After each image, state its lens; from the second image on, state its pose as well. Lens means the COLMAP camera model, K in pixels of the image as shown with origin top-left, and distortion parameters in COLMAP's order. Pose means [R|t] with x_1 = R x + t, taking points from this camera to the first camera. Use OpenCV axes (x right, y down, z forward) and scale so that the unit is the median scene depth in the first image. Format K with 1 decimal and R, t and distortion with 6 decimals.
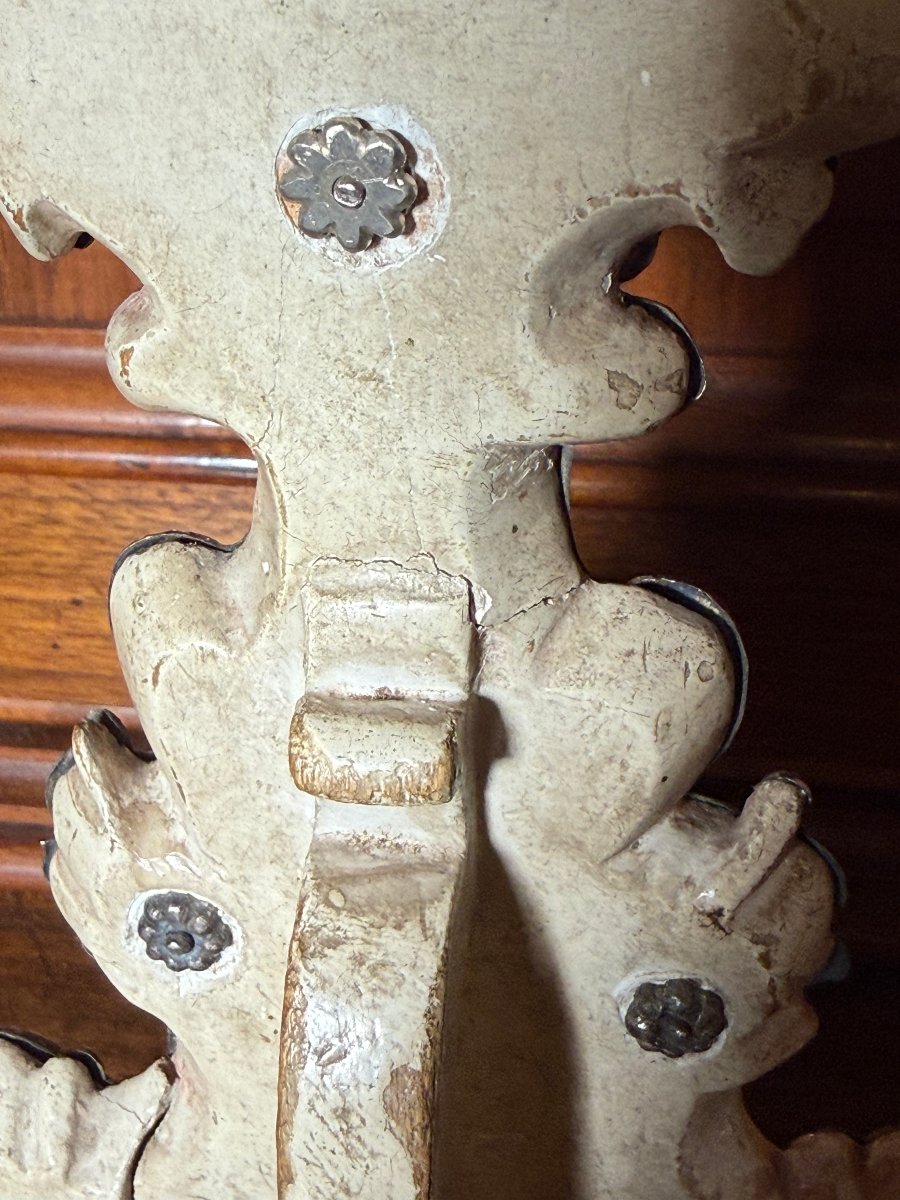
lens RADIAL K [[1796.1, 0, 450.0], [0, 1796.1, 600.0], [0, 0, 1]] dist [-0.015146, -0.063705]
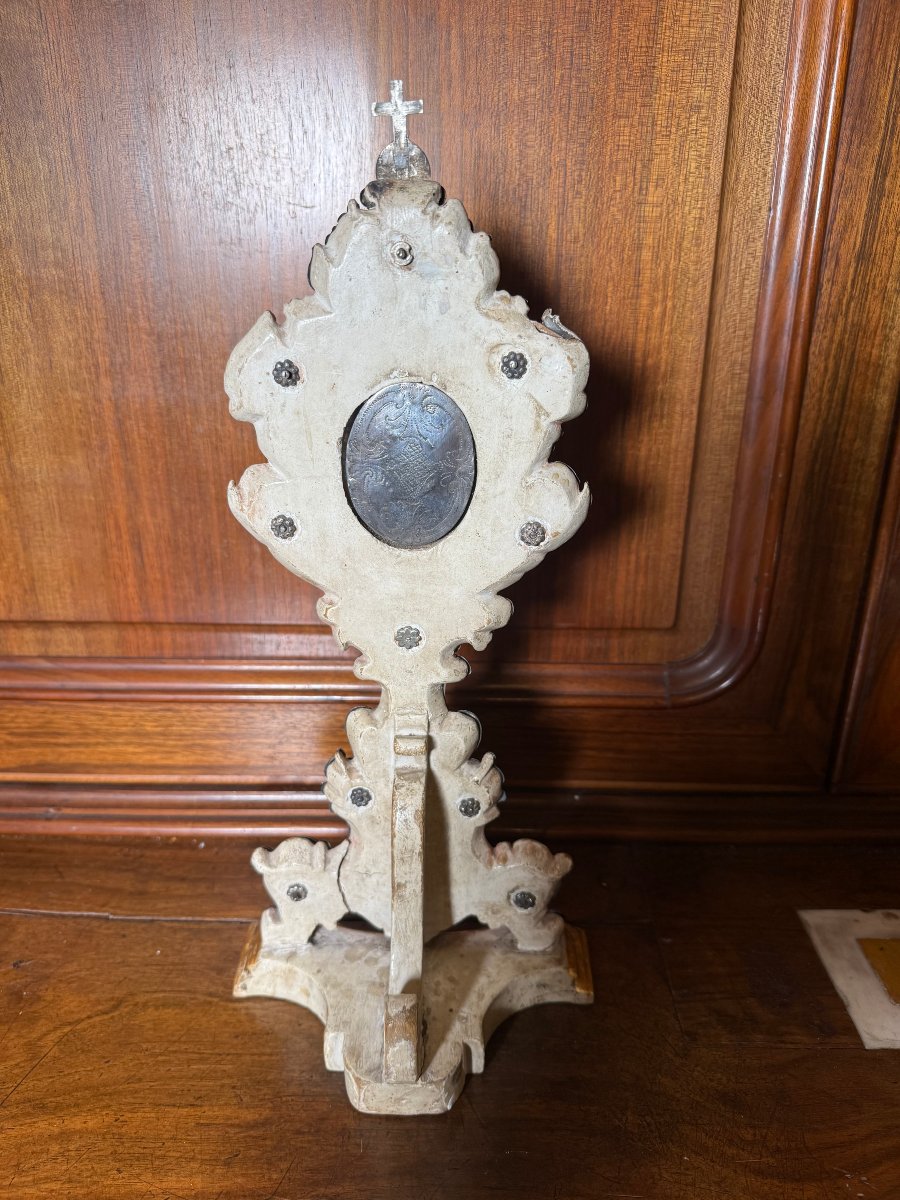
lens RADIAL K [[696.0, 0, 450.0], [0, 696.0, 600.0], [0, 0, 1]] dist [-0.002619, -0.000935]
pose [[0.989681, -0.011601, 0.142815, -0.193729], [0.045414, 0.970726, -0.235859, 0.144342], [-0.135898, 0.239911, 0.961236, -0.943806]]
